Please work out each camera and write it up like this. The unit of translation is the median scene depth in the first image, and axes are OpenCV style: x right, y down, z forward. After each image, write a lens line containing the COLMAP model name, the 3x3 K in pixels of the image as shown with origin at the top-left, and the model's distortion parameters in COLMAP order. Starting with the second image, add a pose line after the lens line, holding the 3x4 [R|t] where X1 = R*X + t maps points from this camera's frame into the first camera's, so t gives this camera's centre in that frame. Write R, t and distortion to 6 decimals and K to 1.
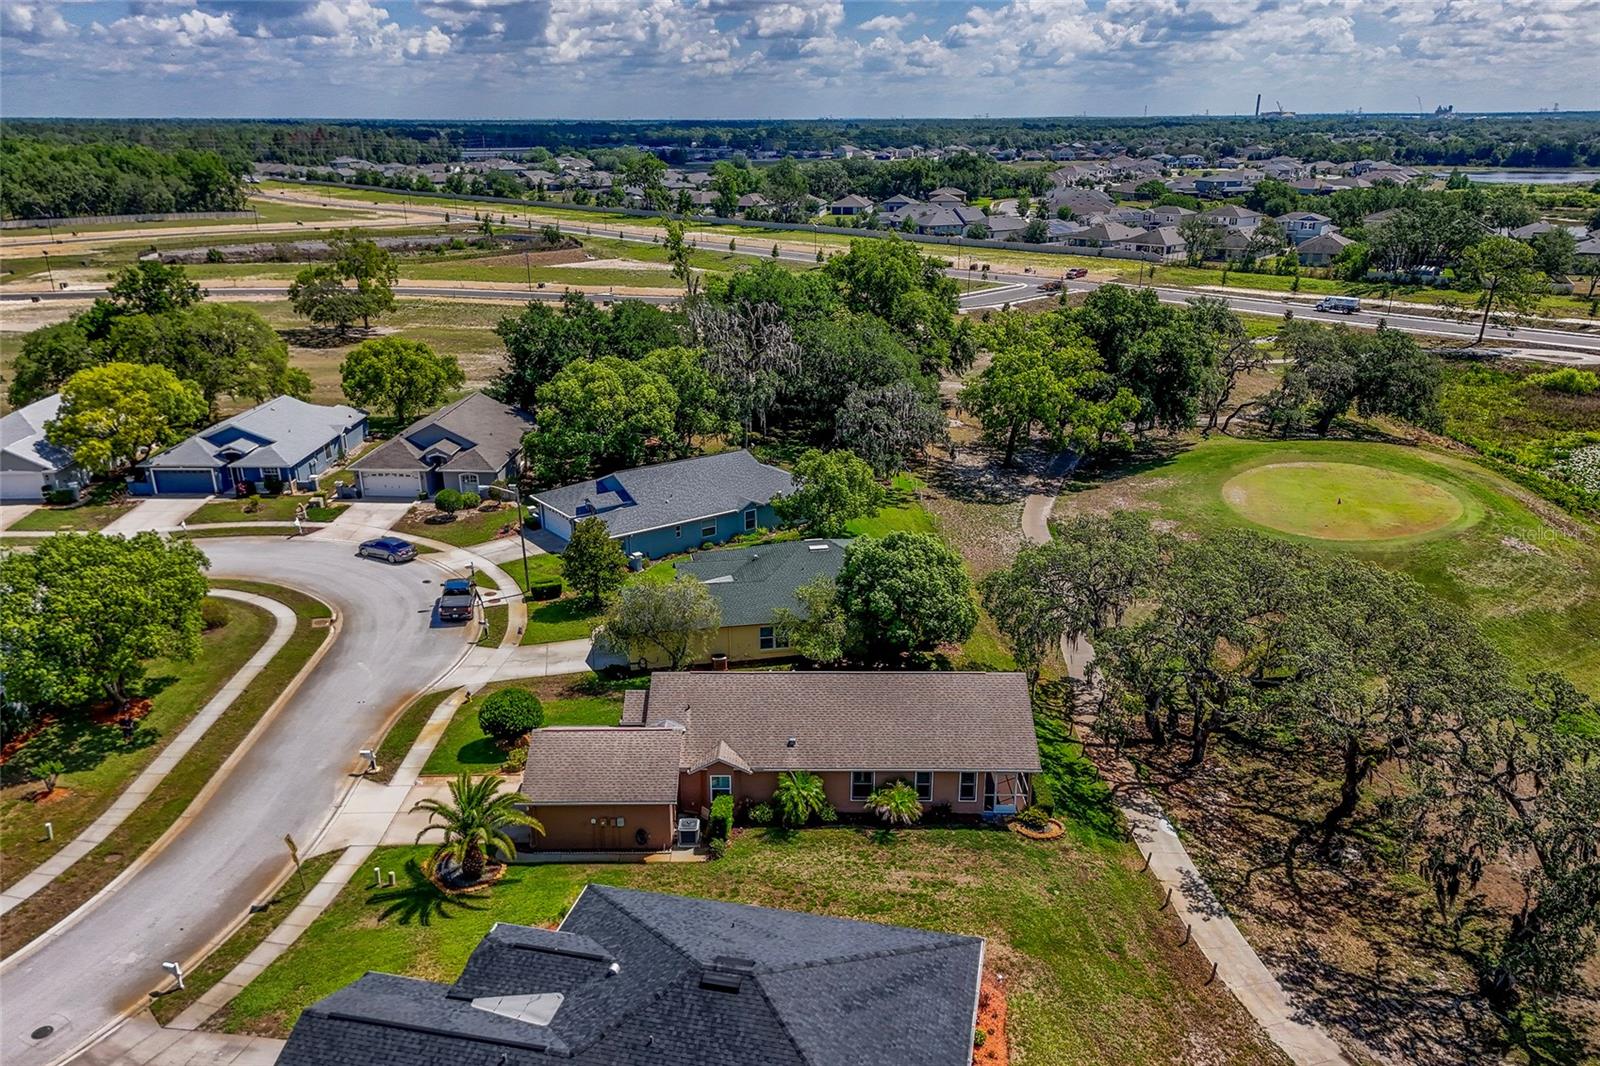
lens RADIAL K [[1172.3, 0, 796.7], [0, 1172.3, 605.3], [0, 0, 1]] dist [0.055918, -0.038951]
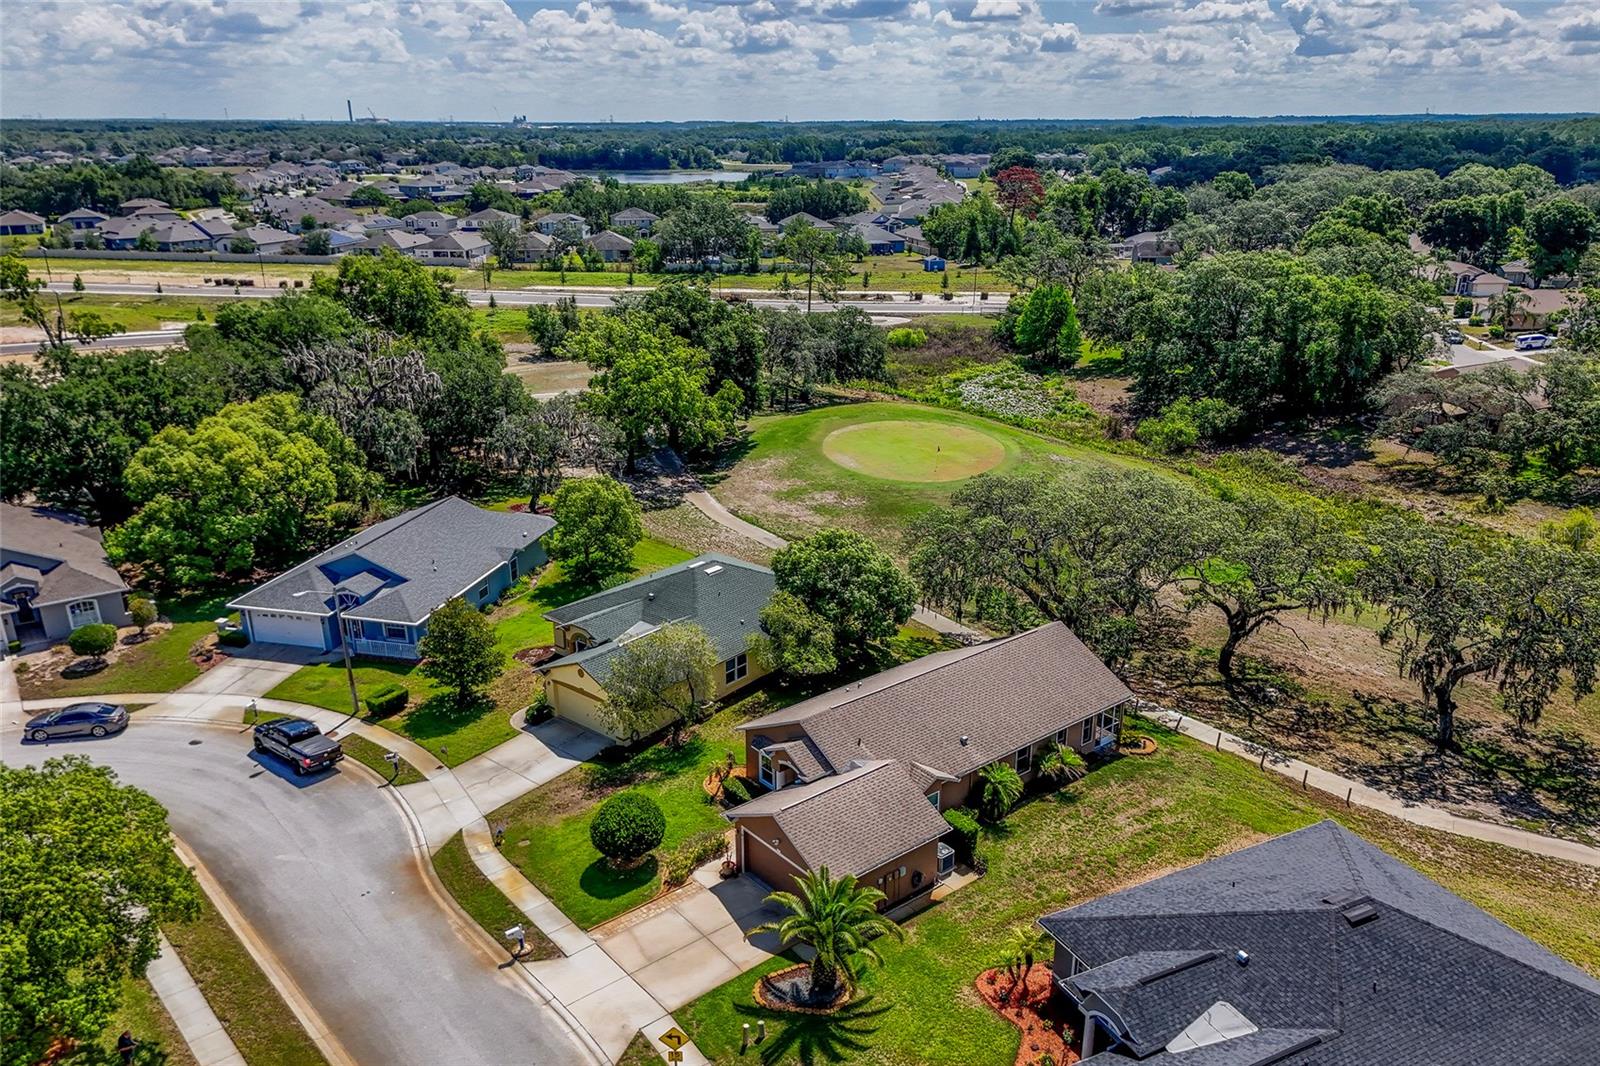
lens RADIAL K [[1172.3, 0, 796.7], [0, 1172.3, 605.3], [0, 0, 1]] dist [0.055918, -0.038951]
pose [[0.773512, -0.238846, 0.587053, -0.588852], [0.241275, 0.967498, 0.075725, -0.092264], [-0.586059, 0.083067, 0.805999, 0.228060]]
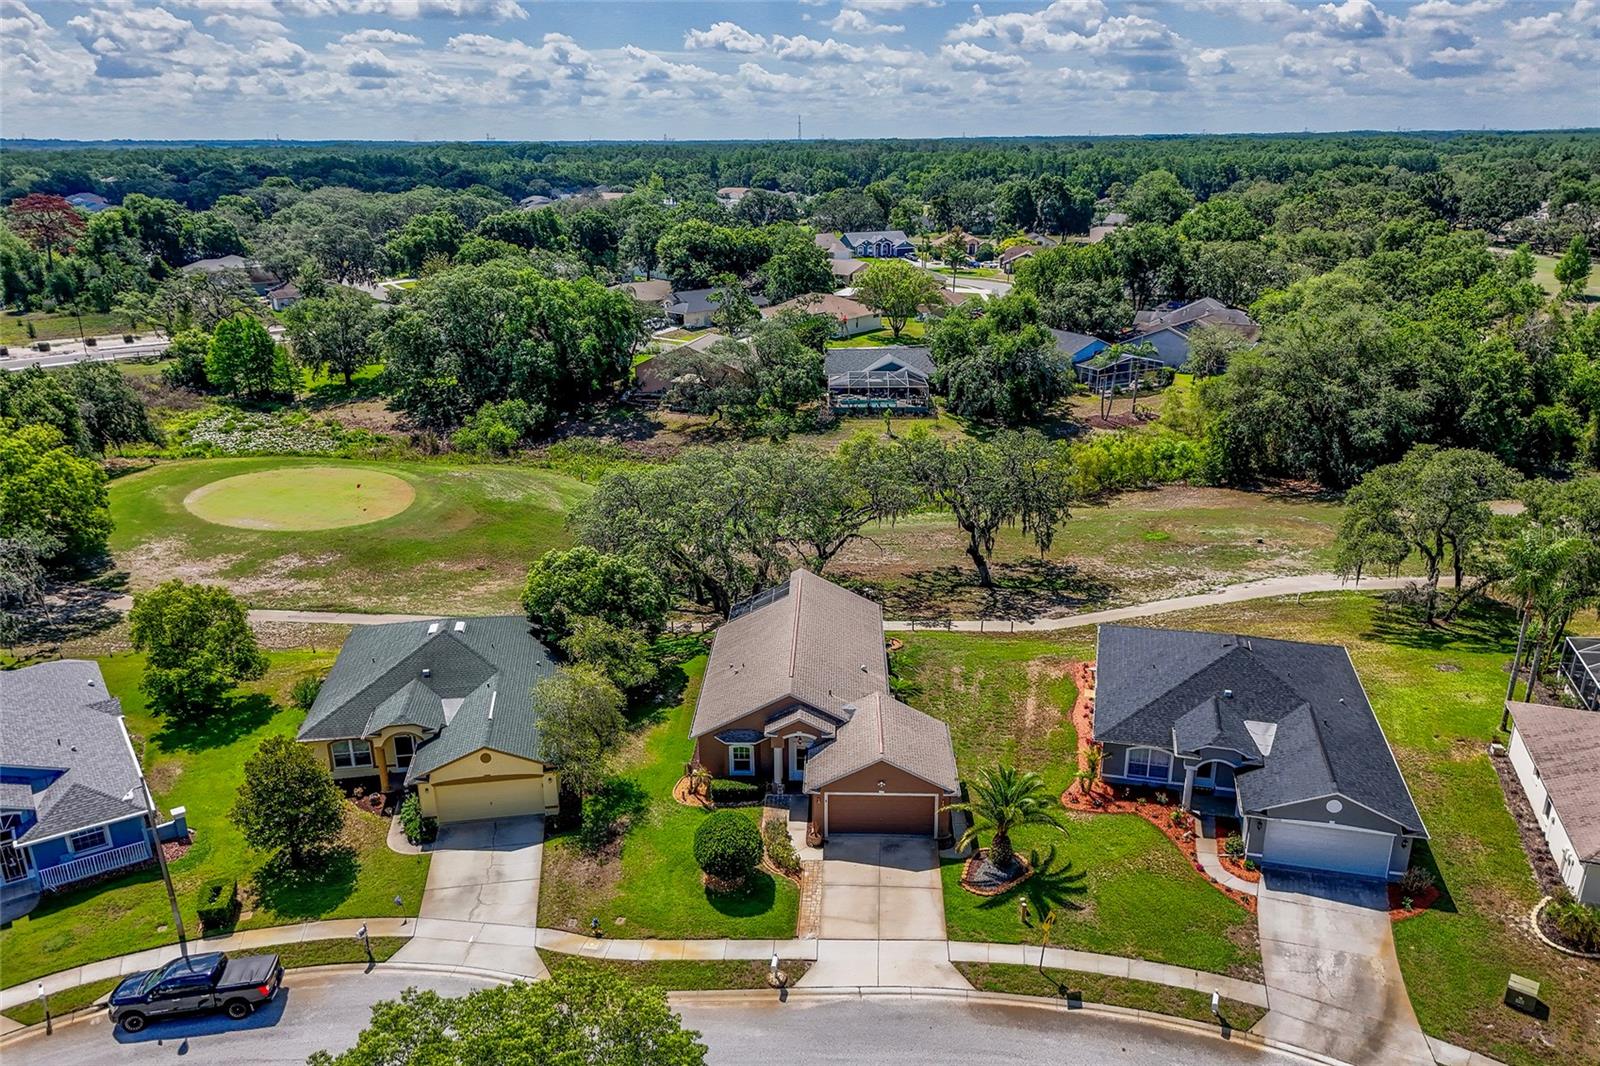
lens RADIAL K [[1172.3, 0, 796.7], [0, 1172.3, 605.3], [0, 0, 1]] dist [0.055918, -0.038951]
pose [[0.028604, -0.363204, 0.931270, -0.932786], [0.386907, 0.863054, 0.324716, -0.299935], [-0.921675, 0.351027, 0.165213, 0.734069]]
